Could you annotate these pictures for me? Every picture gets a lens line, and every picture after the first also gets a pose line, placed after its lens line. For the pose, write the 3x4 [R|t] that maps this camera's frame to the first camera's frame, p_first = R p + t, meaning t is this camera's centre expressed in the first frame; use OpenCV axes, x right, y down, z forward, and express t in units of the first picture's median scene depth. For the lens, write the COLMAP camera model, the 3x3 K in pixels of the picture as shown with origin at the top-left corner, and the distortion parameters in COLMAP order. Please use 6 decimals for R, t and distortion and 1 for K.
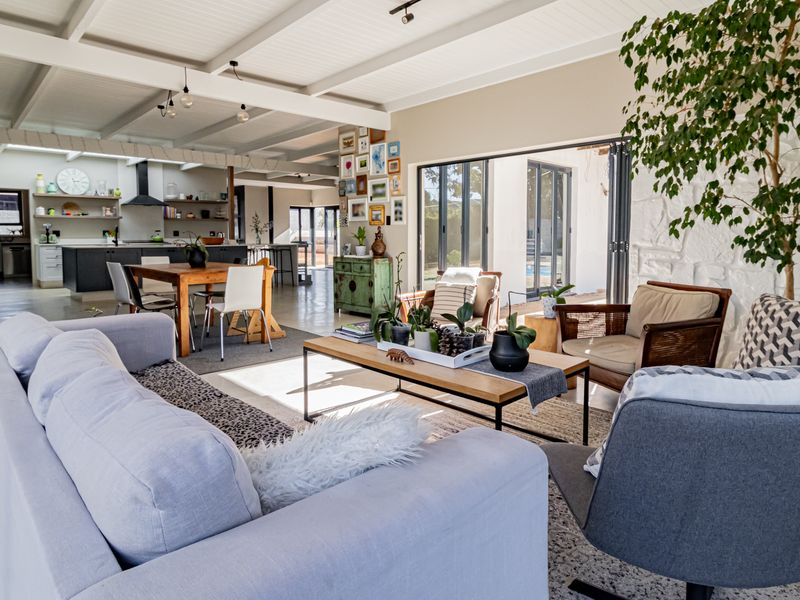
lens RADIAL K [[498.8, 0, 403.0], [0, 498.8, 260.4], [0, 0, 1]] dist [0.013121, 0.002228]
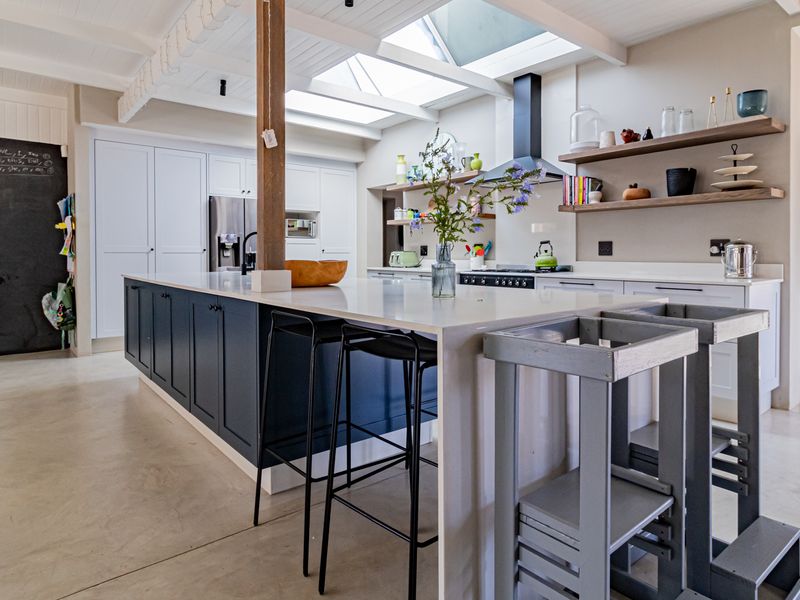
lens RADIAL K [[498.8, 0, 403.0], [0, 498.8, 260.4], [0, 0, 1]] dist [0.013121, 0.002228]
pose [[-0.066411, 0.011489, -0.997726, -0.096868], [-0.050328, 0.998622, 0.014850, -0.047524], [0.996522, 0.051199, -0.065741, 0.976990]]
